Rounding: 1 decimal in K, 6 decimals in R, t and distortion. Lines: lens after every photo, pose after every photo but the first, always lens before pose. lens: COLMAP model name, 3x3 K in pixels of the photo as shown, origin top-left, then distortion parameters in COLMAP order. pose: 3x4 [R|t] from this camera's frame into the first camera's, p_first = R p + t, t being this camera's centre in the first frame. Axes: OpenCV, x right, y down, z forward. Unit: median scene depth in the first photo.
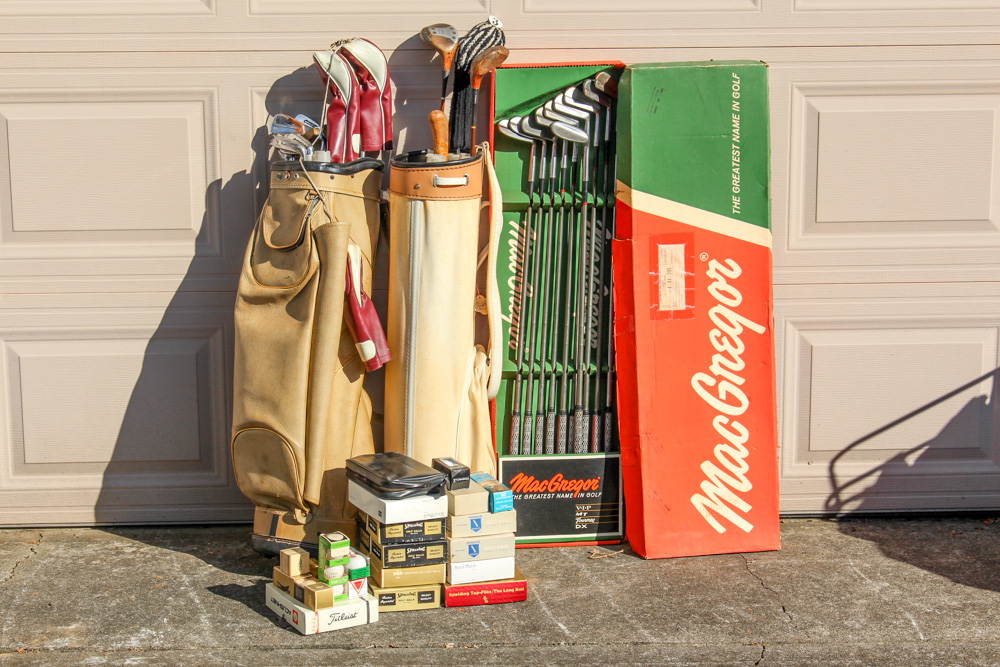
lens RADIAL K [[2210.1, 0, 496.5], [0, 2210.1, 315.3], [0, 0, 1]] dist [0.019999, -0.059150]
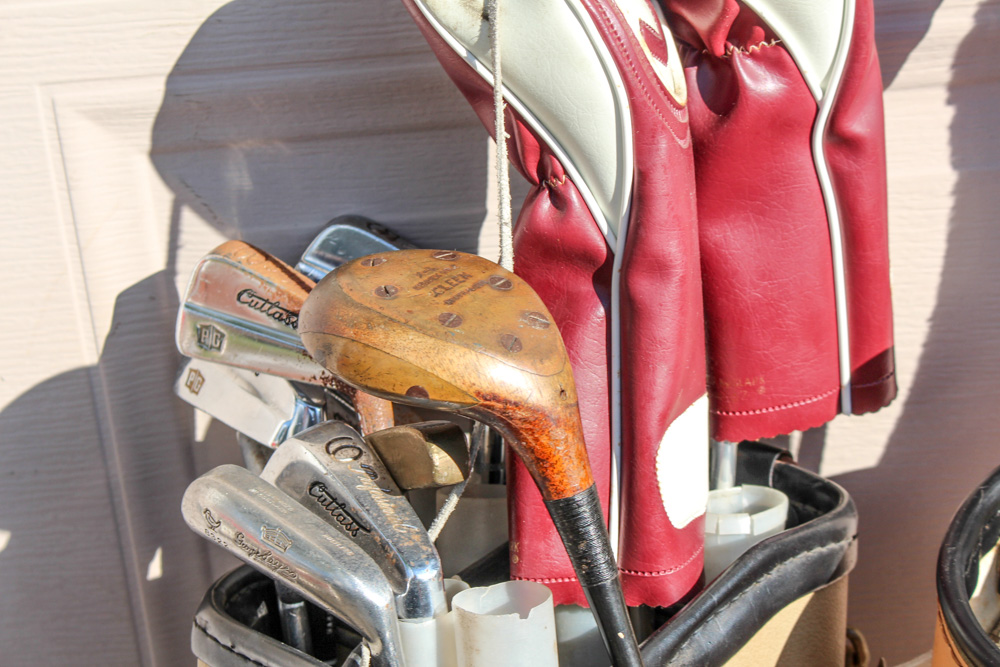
lens RADIAL K [[2478.3, 0, 447.5], [0, 2478.3, 275.8], [0, 0, 1]] dist [0.106818, 0.099126]
pose [[0.995077, -0.052159, -0.084265, -0.065414], [0.072021, 0.964686, 0.253364, -0.138099], [0.068074, -0.258186, 0.963694, 0.823588]]
